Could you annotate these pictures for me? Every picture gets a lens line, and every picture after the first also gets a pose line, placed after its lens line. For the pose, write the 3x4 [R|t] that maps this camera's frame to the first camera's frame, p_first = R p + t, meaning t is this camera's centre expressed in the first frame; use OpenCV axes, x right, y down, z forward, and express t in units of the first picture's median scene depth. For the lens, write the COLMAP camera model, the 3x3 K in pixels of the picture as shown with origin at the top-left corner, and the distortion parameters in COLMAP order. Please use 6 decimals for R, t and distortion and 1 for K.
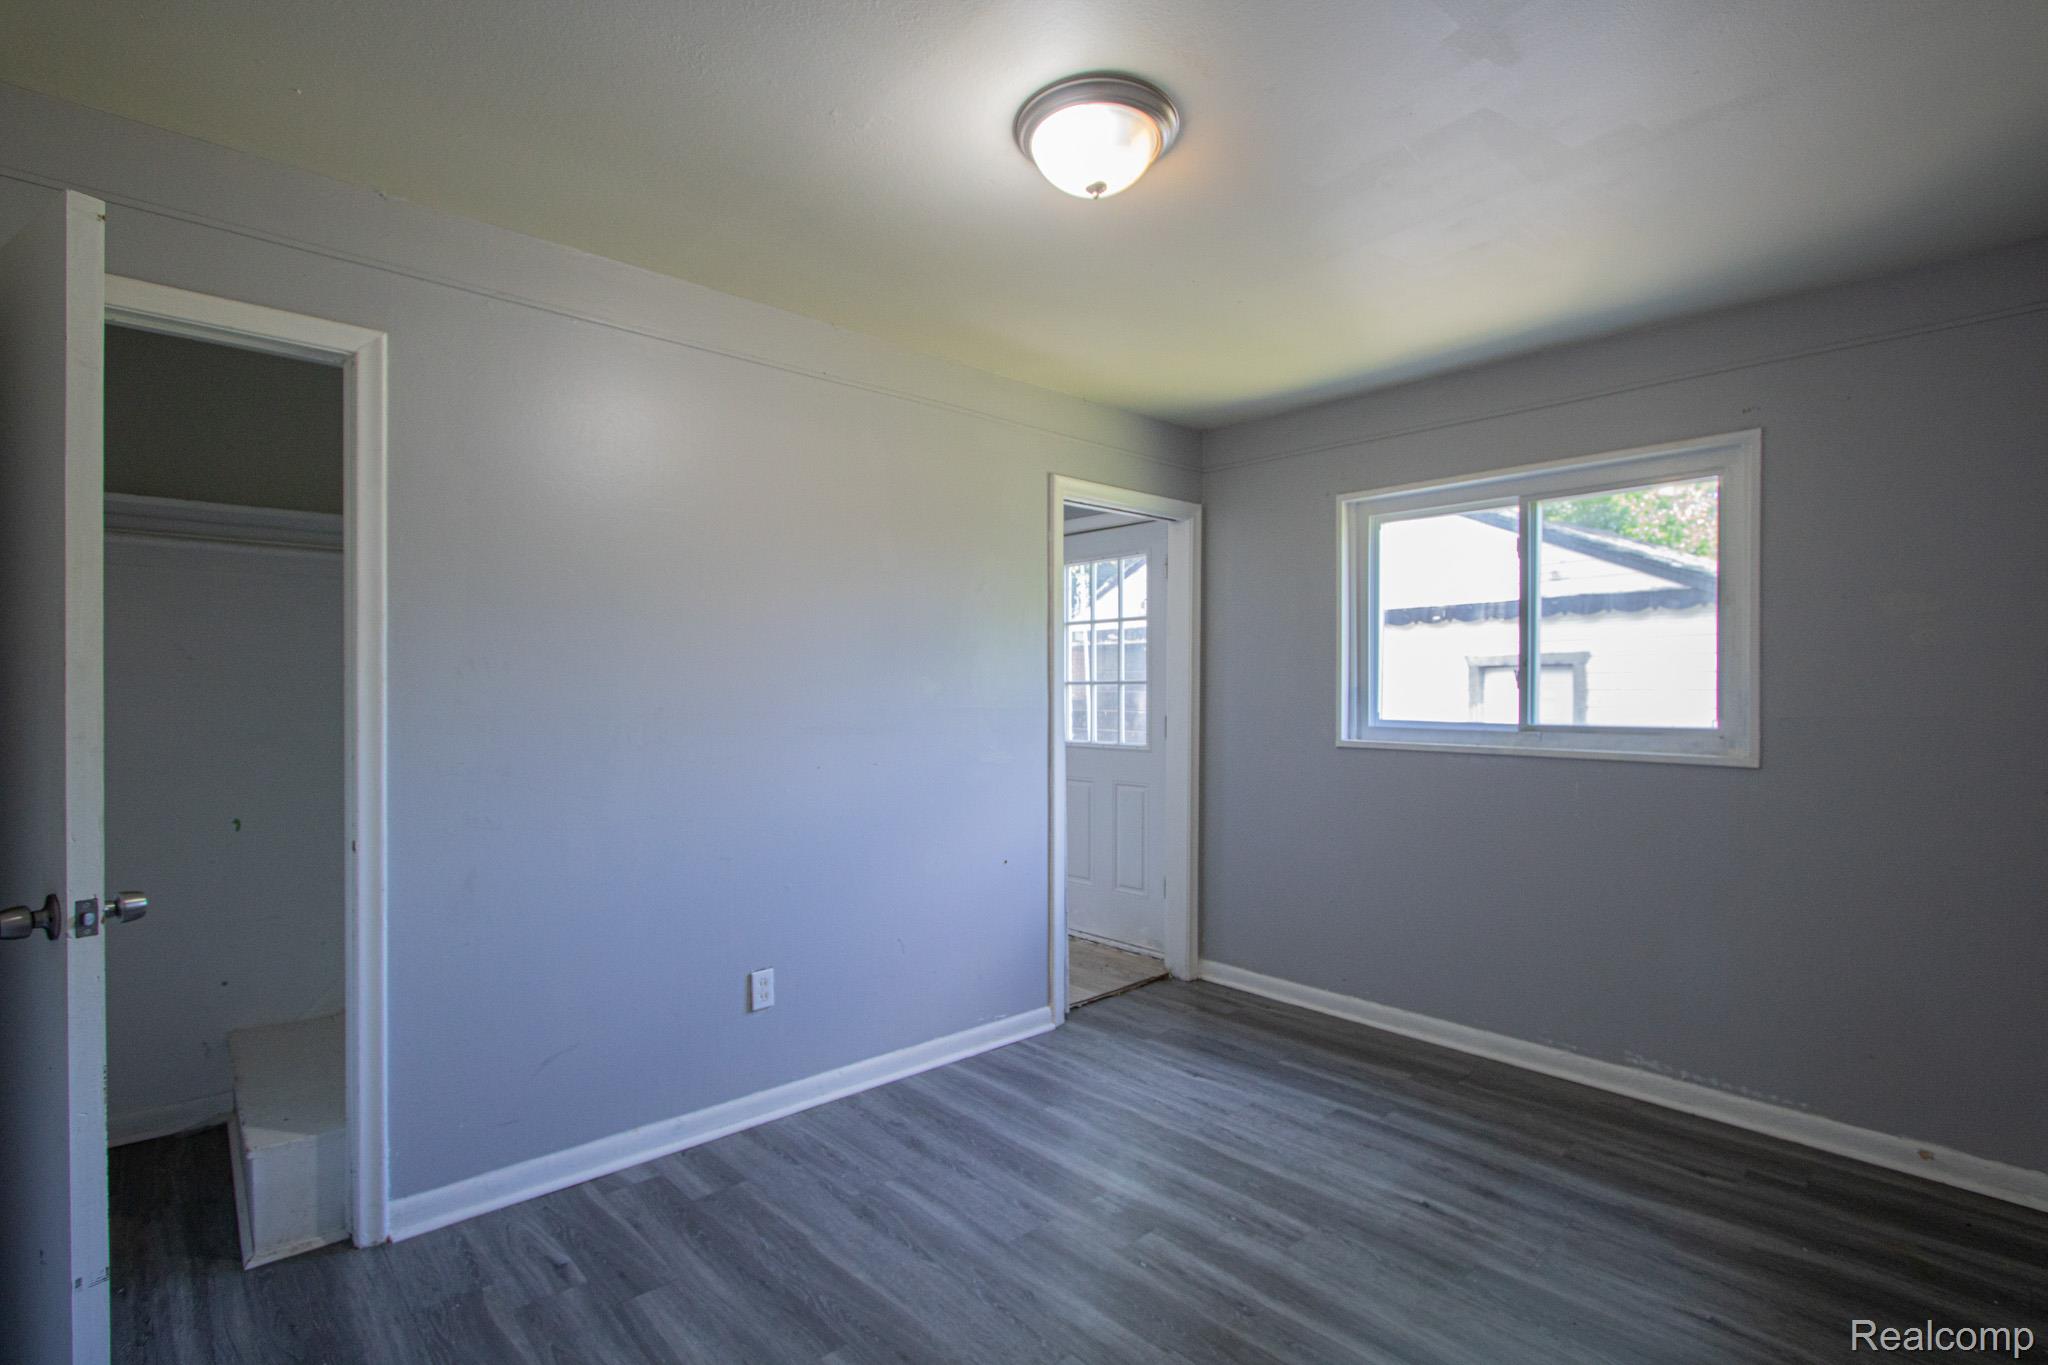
lens RADIAL K [[947.6, 0, 1040.1], [0, 947.6, 694.0], [0, 0, 1]] dist [-0.017075, 0.000639]
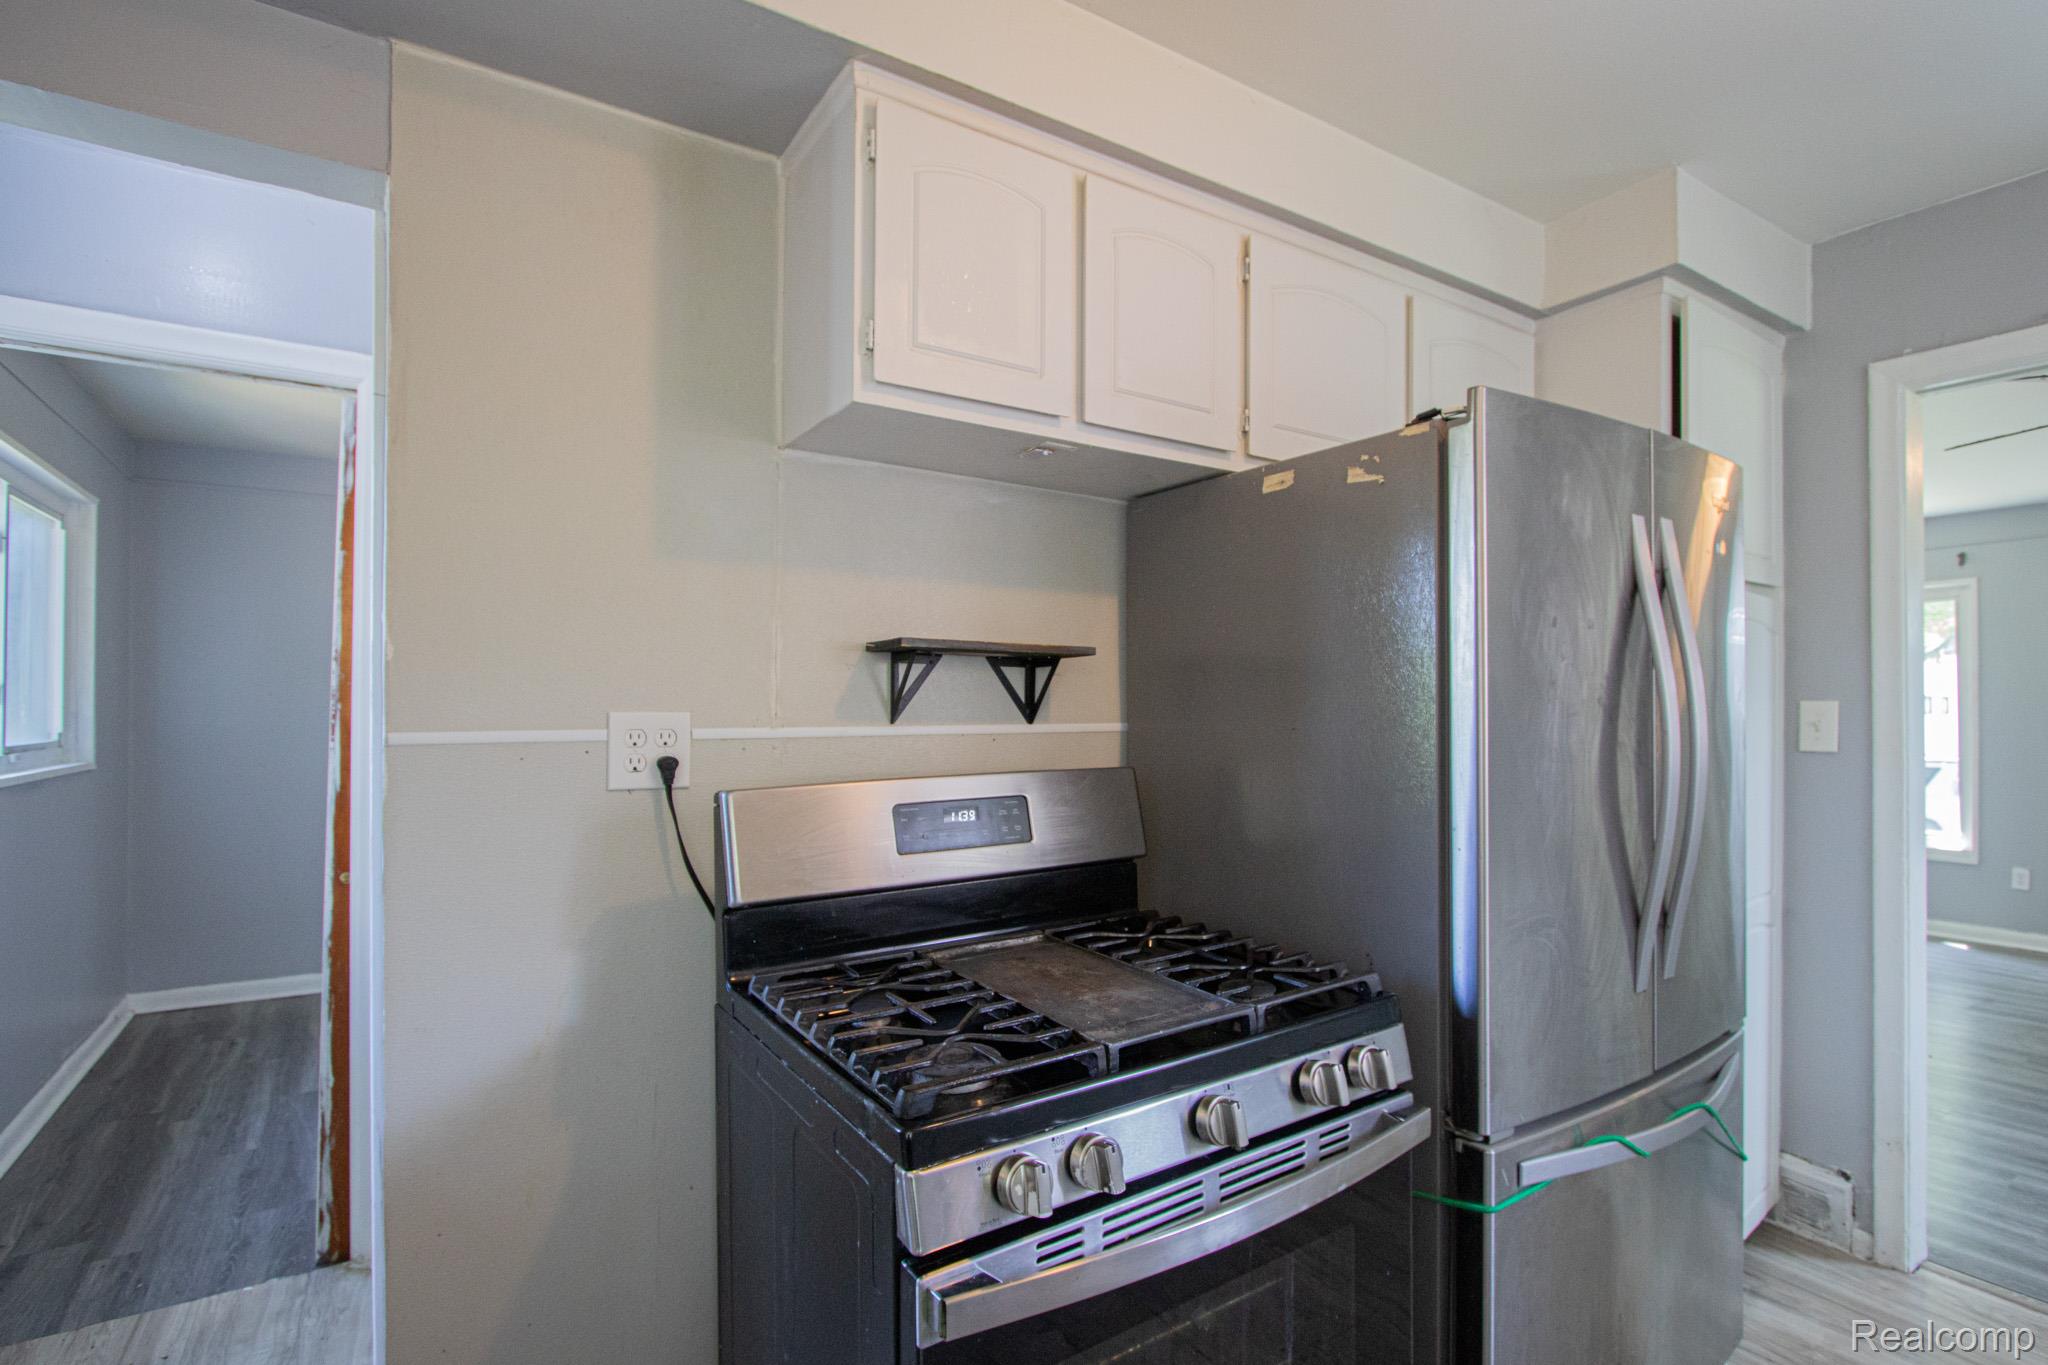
lens RADIAL K [[947.6, 0, 1040.1], [0, 947.6, 694.0], [0, 0, 1]] dist [-0.017075, 0.000639]
pose [[-0.985790, 0.001096, 0.167978, -0.586727], [0.000003, 0.999979, -0.006506, -0.008993], [-0.167981, -0.006413, -0.985769, 1.737622]]
